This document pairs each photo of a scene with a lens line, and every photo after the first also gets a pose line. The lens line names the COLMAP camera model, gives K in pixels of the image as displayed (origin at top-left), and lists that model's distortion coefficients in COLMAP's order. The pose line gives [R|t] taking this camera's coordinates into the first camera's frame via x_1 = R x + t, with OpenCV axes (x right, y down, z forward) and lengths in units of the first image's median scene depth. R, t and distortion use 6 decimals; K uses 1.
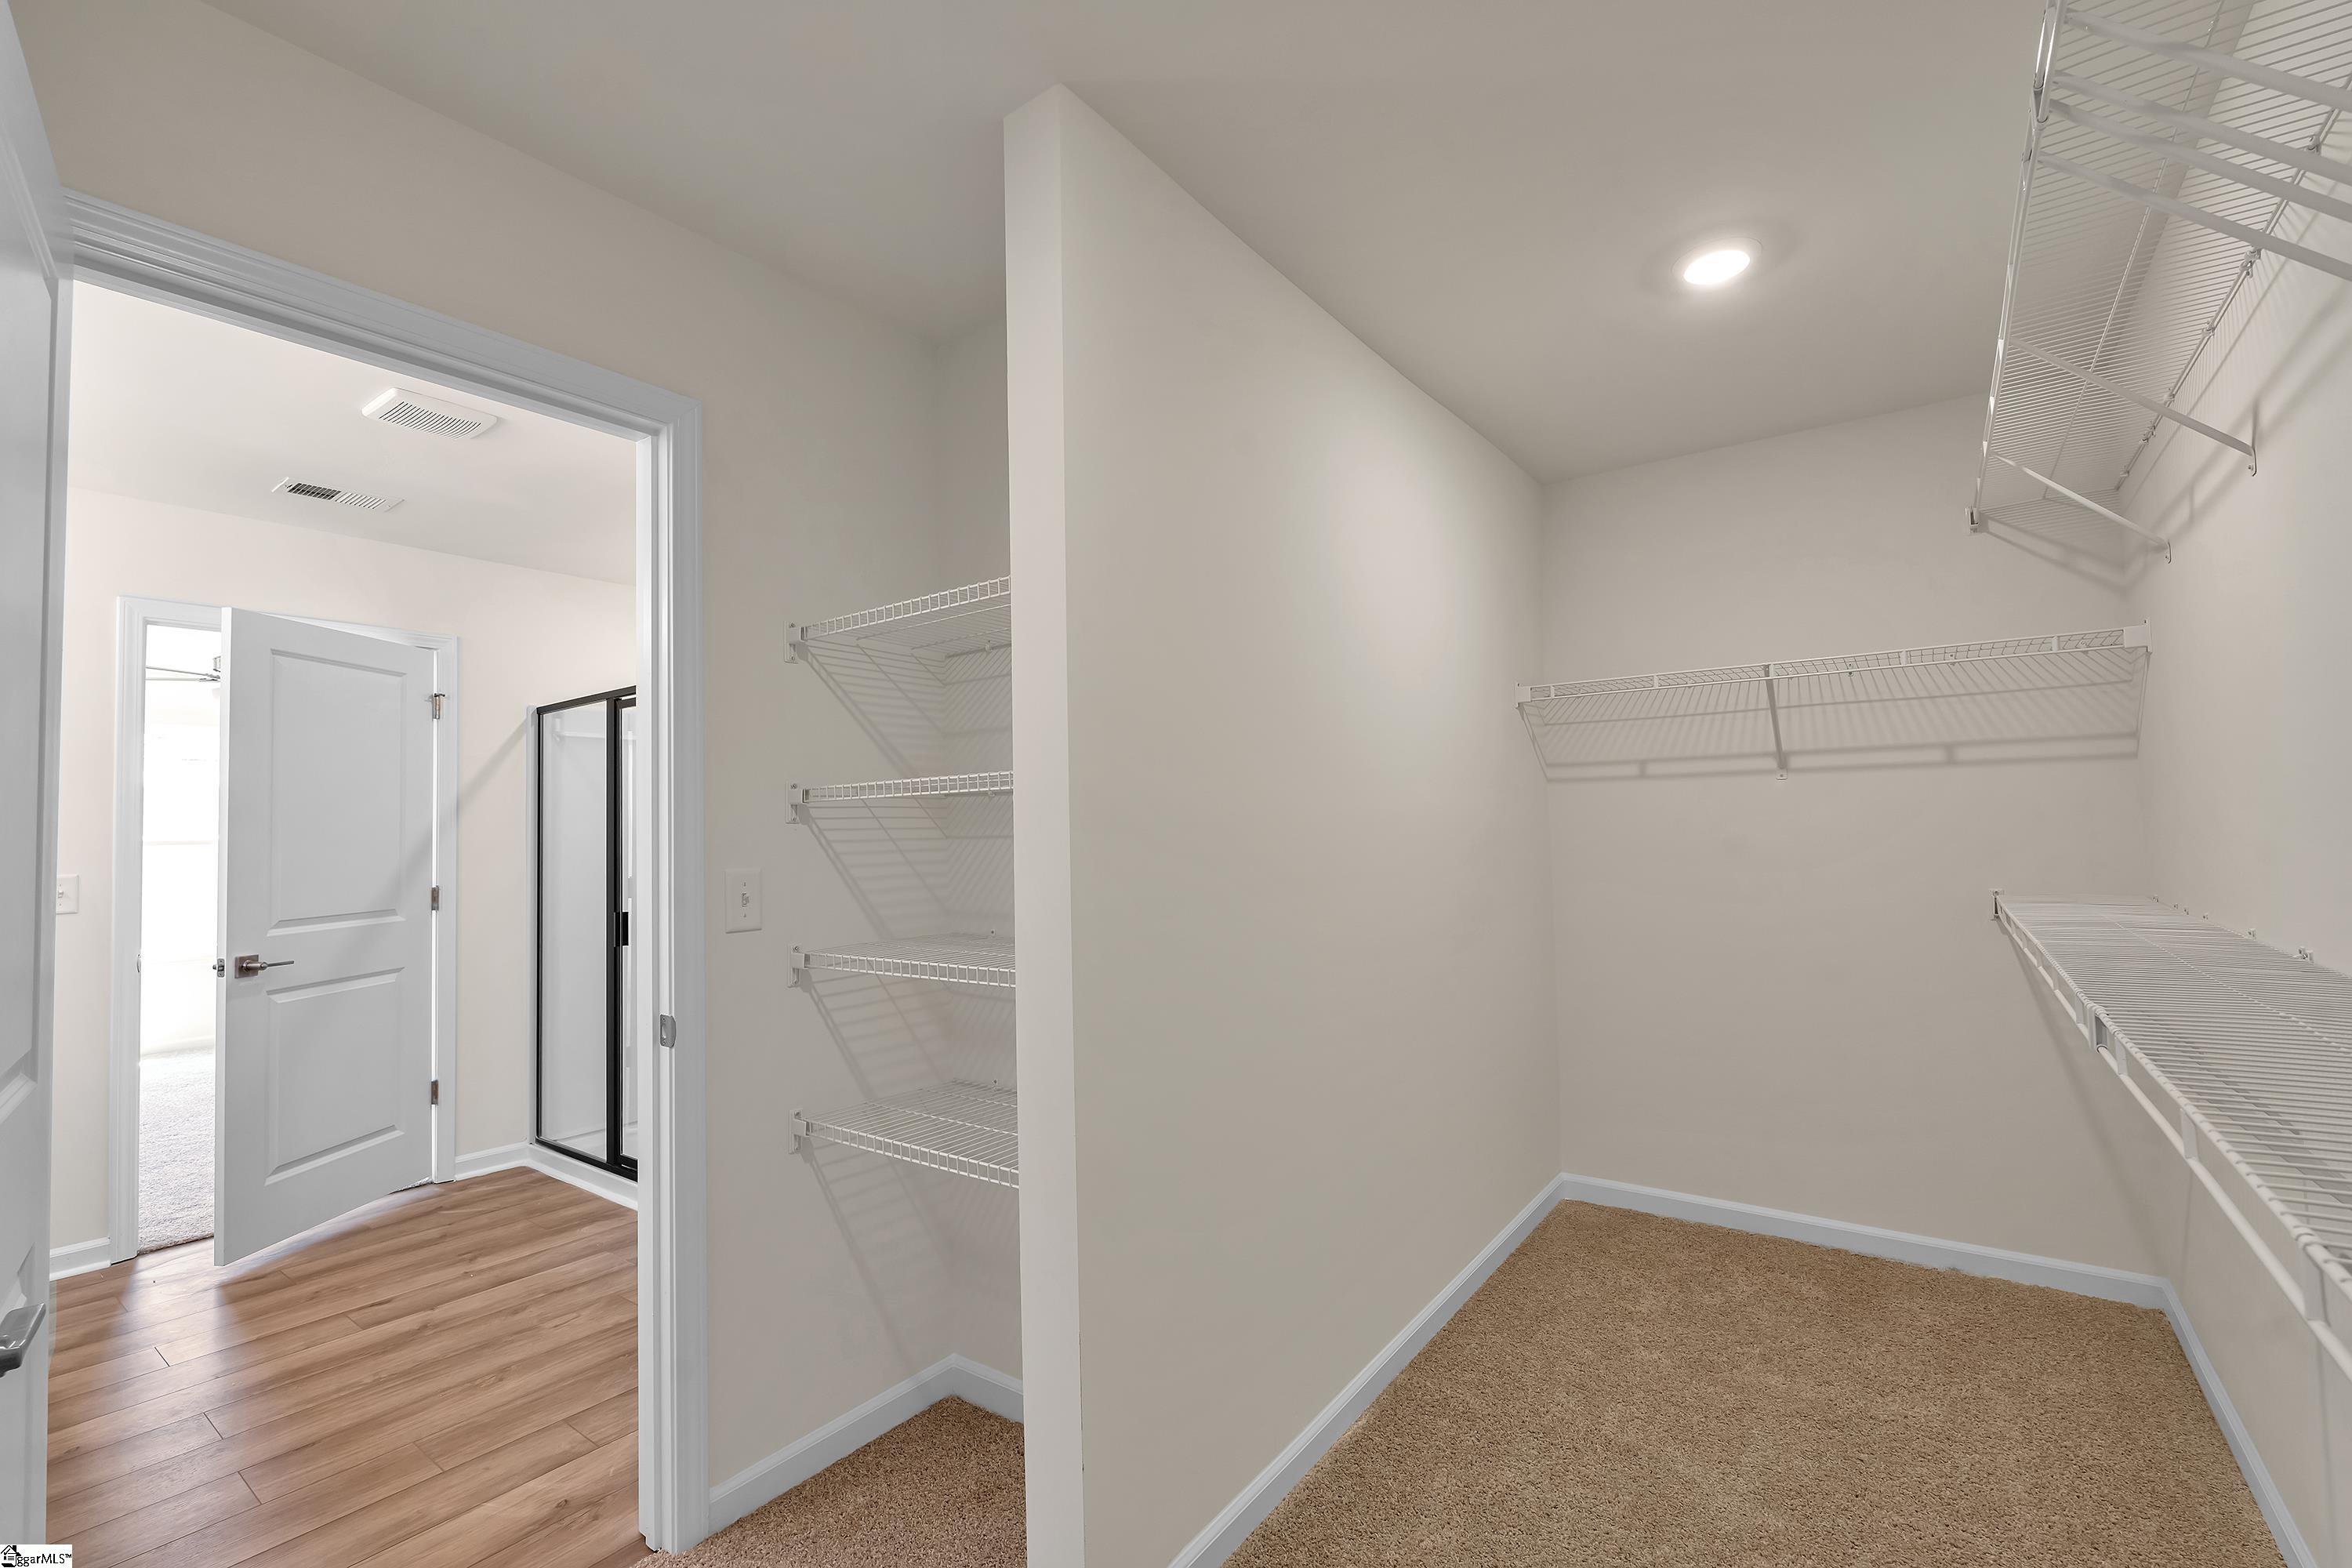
lens RADIAL K [[1034.5, 0, 1185.8], [0, 1034.5, 784.1], [0, 0, 1]] dist [-0.006078, 0.000727]
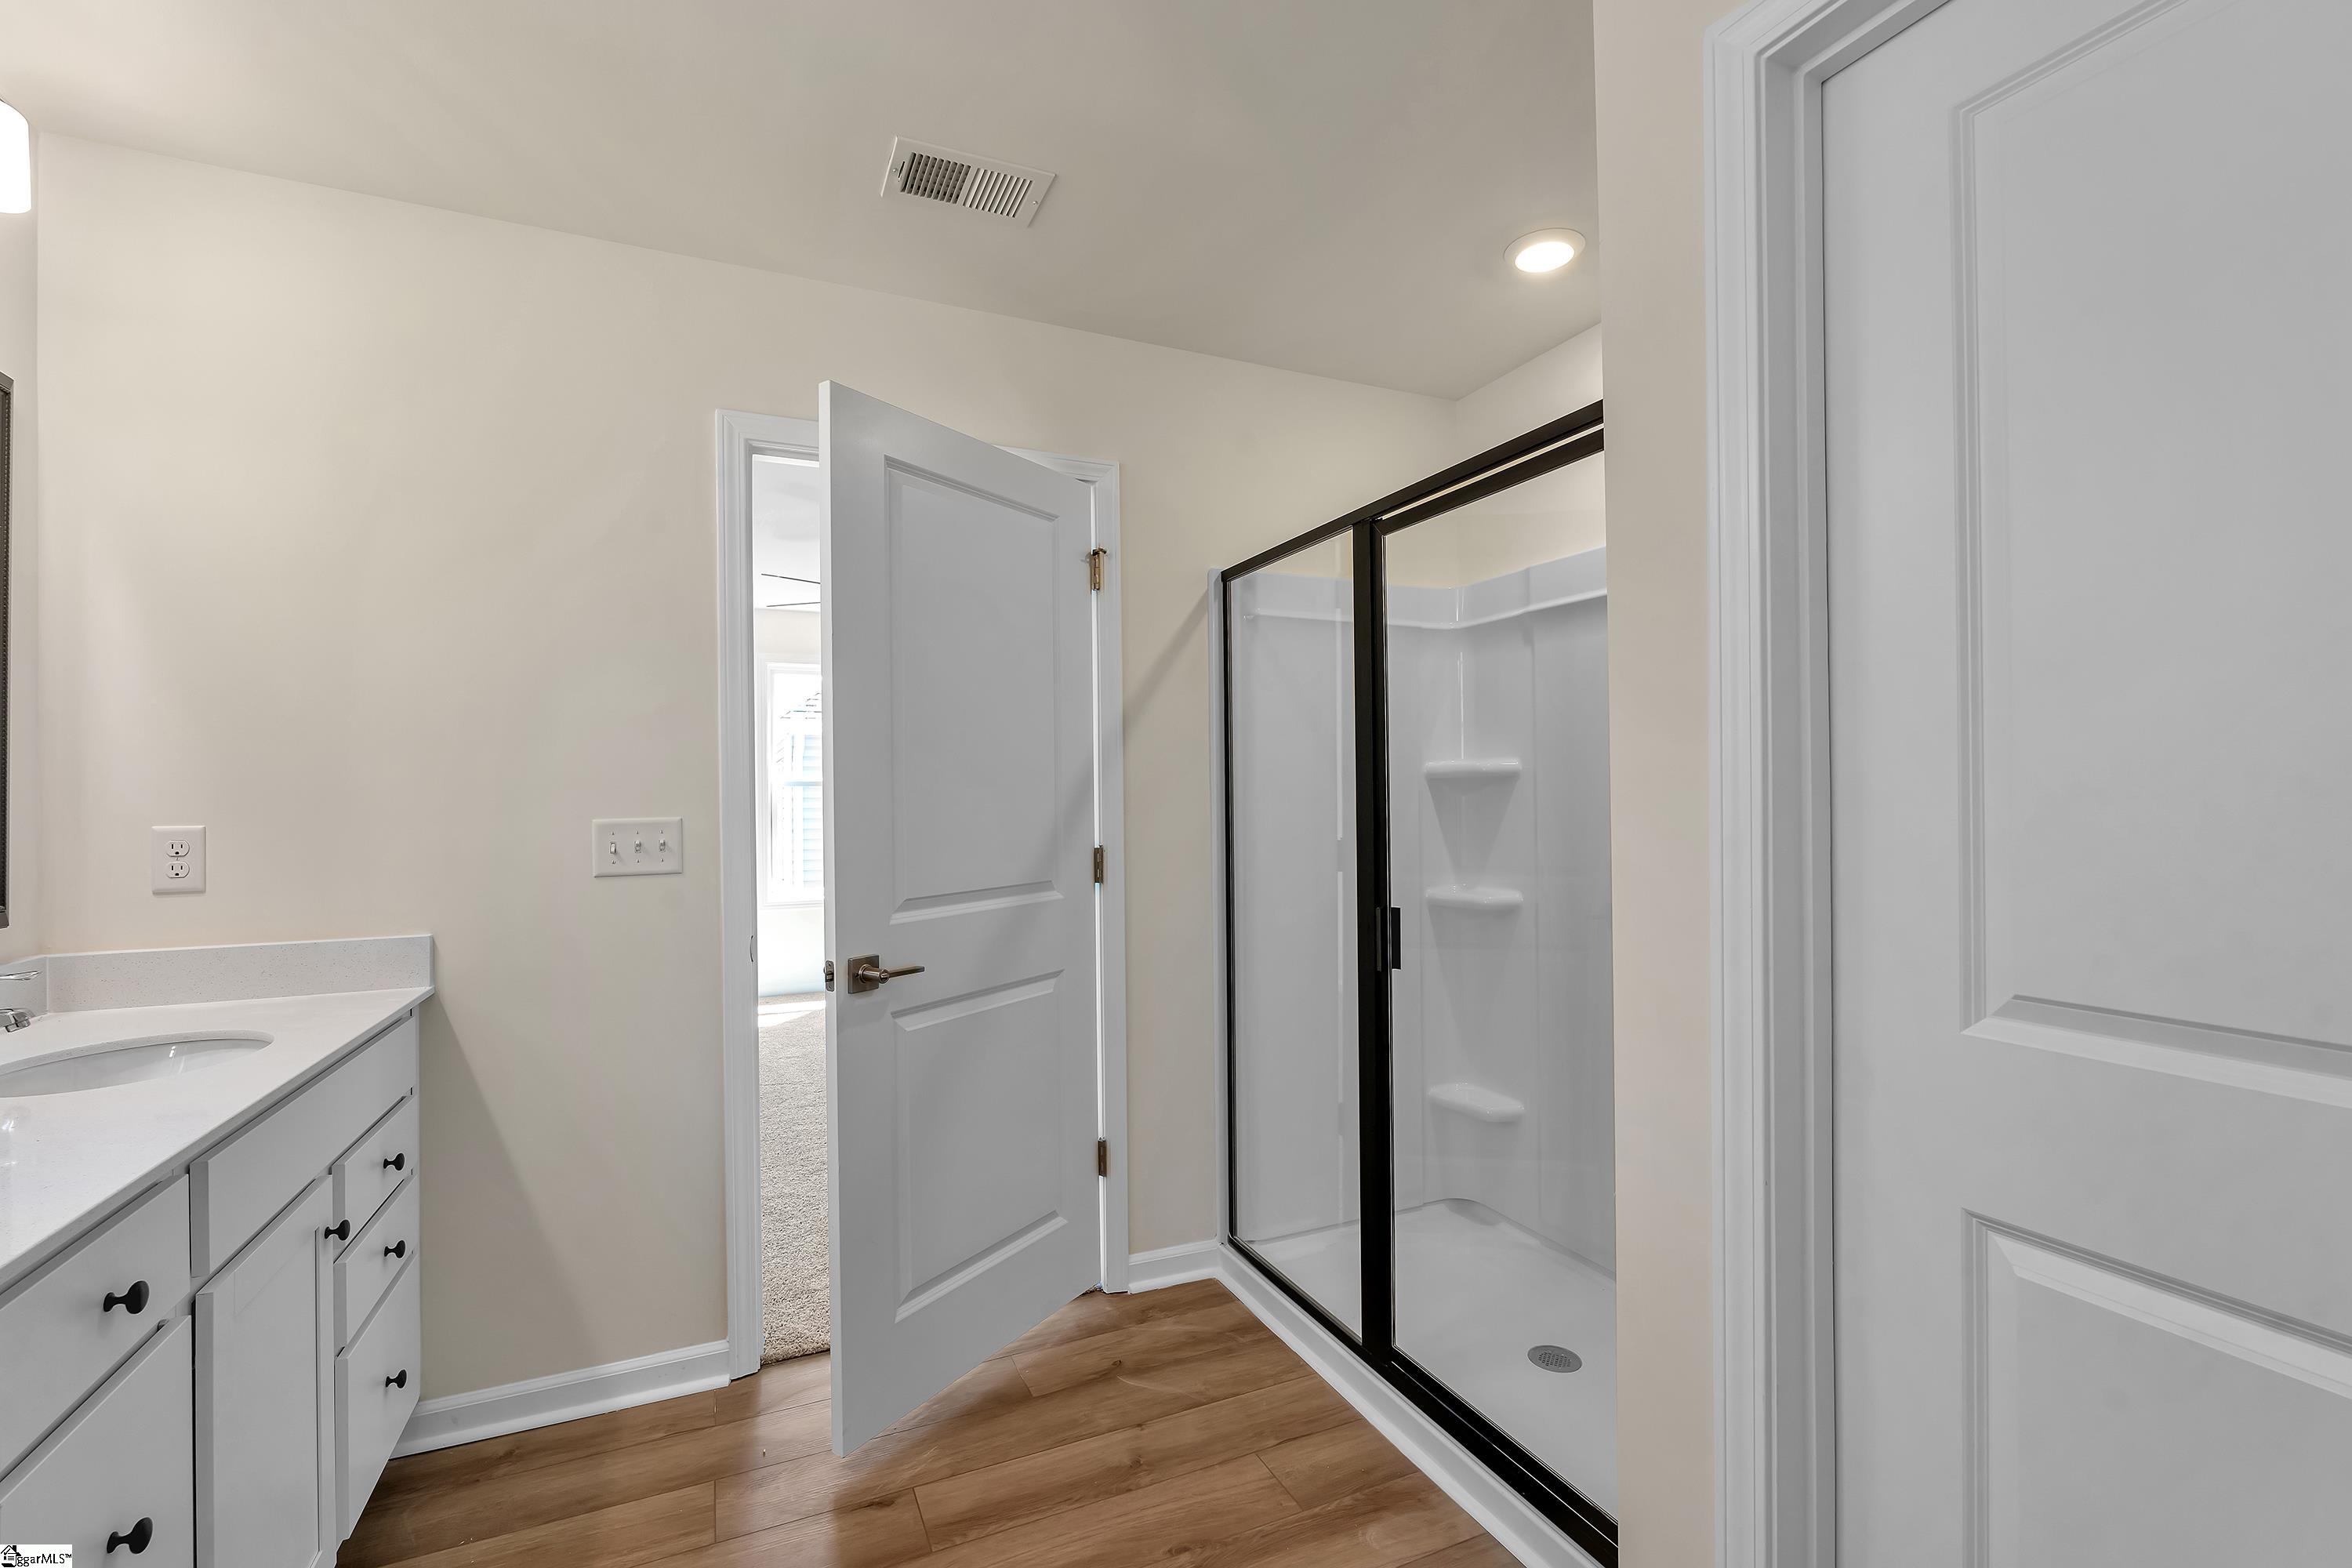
lens RADIAL K [[1034.5, 0, 1168.5], [0, 1034.5, 792.0], [0, 0, 1]] dist [-0.006078, 0.000727]
pose [[0.870651, 0.015609, -0.491654, -0.384758], [0.010276, 0.998701, 0.049905, 0.034005], [0.491794, -0.048502, 0.869359, 0.474826]]
